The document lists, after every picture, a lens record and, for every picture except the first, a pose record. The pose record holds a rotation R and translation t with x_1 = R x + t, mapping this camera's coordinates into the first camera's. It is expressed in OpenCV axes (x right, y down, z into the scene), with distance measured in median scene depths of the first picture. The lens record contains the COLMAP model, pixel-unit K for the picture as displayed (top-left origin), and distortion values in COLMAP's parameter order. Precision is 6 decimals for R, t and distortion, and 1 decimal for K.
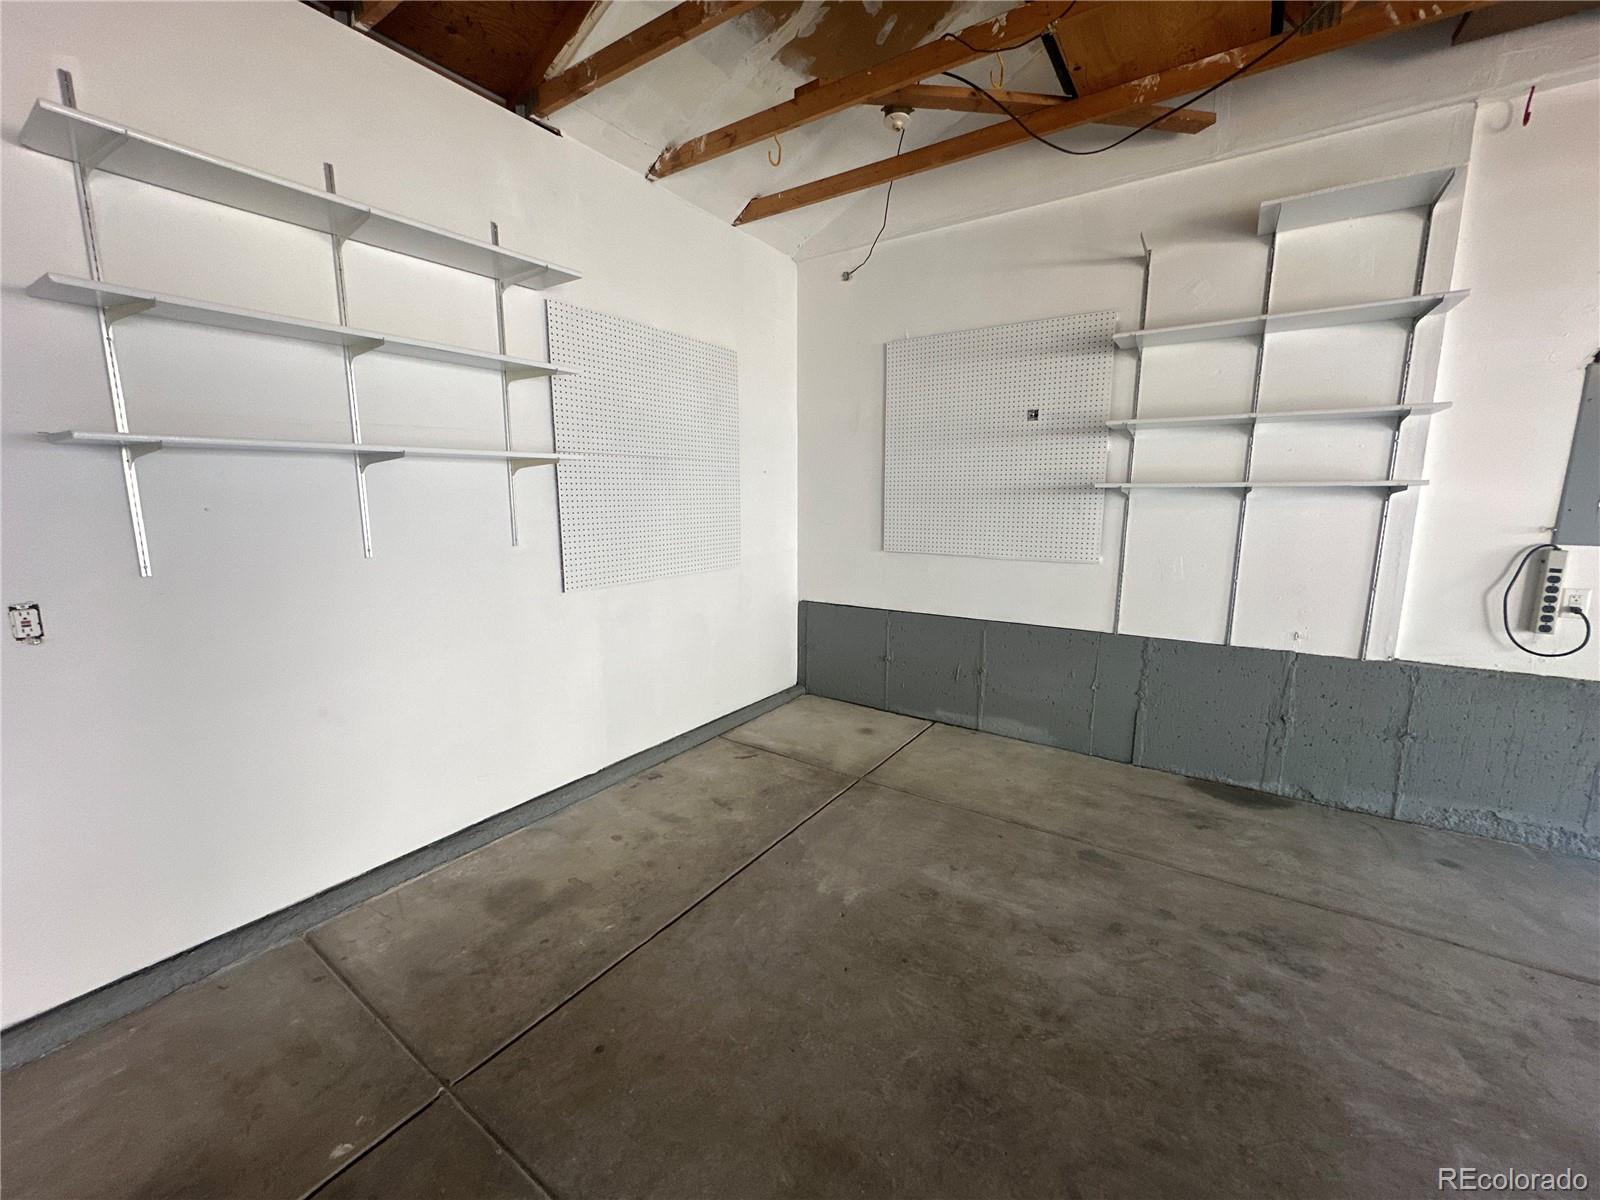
lens RADIAL K [[639.4, 0, 796.9], [0, 639.4, 600.4], [0, 0, 1]] dist [-0.001522, 0.000508]
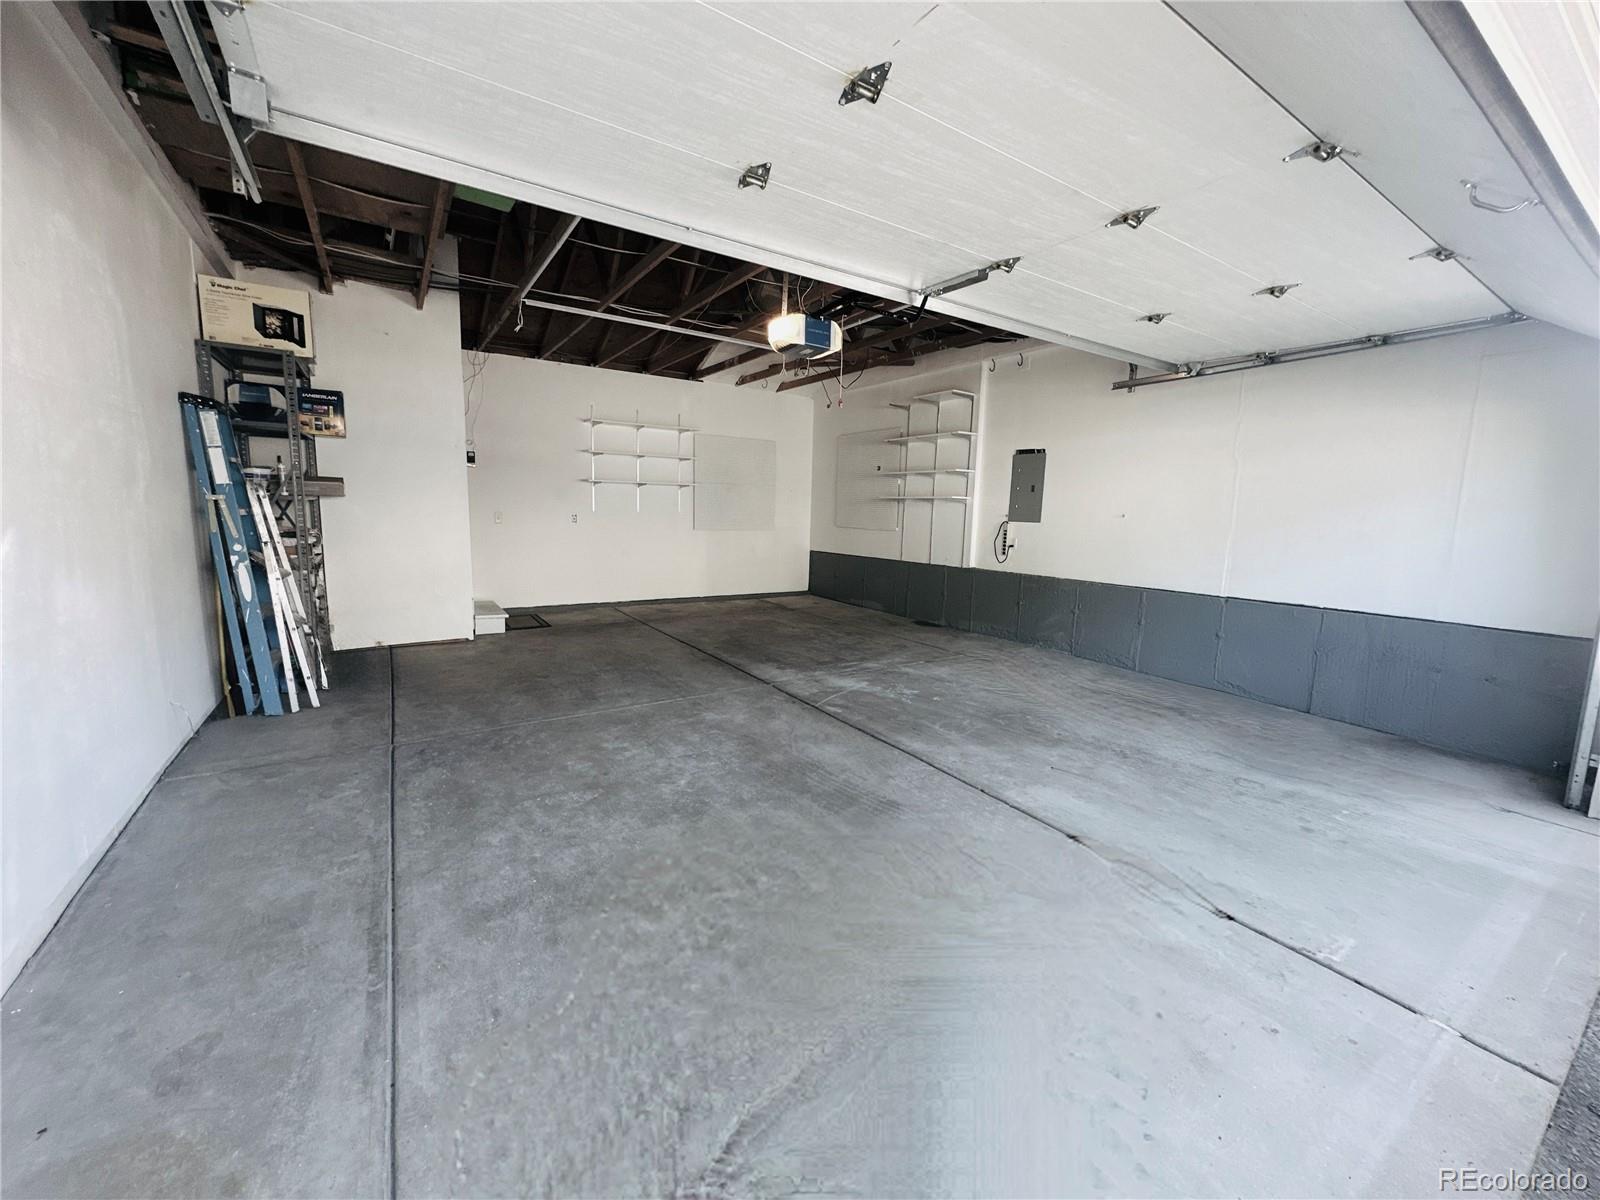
lens RADIAL K [[639.4, 0, 804.9], [0, 639.4, 595.8], [0, 0, 1]] dist [-0.001522, 0.000508]
pose [[0.922736, 0.075746, -0.377916, 1.117966], [-0.090021, 0.995735, -0.020224, 0.271160], [0.374772, 0.052682, 0.925619, -1.360256]]
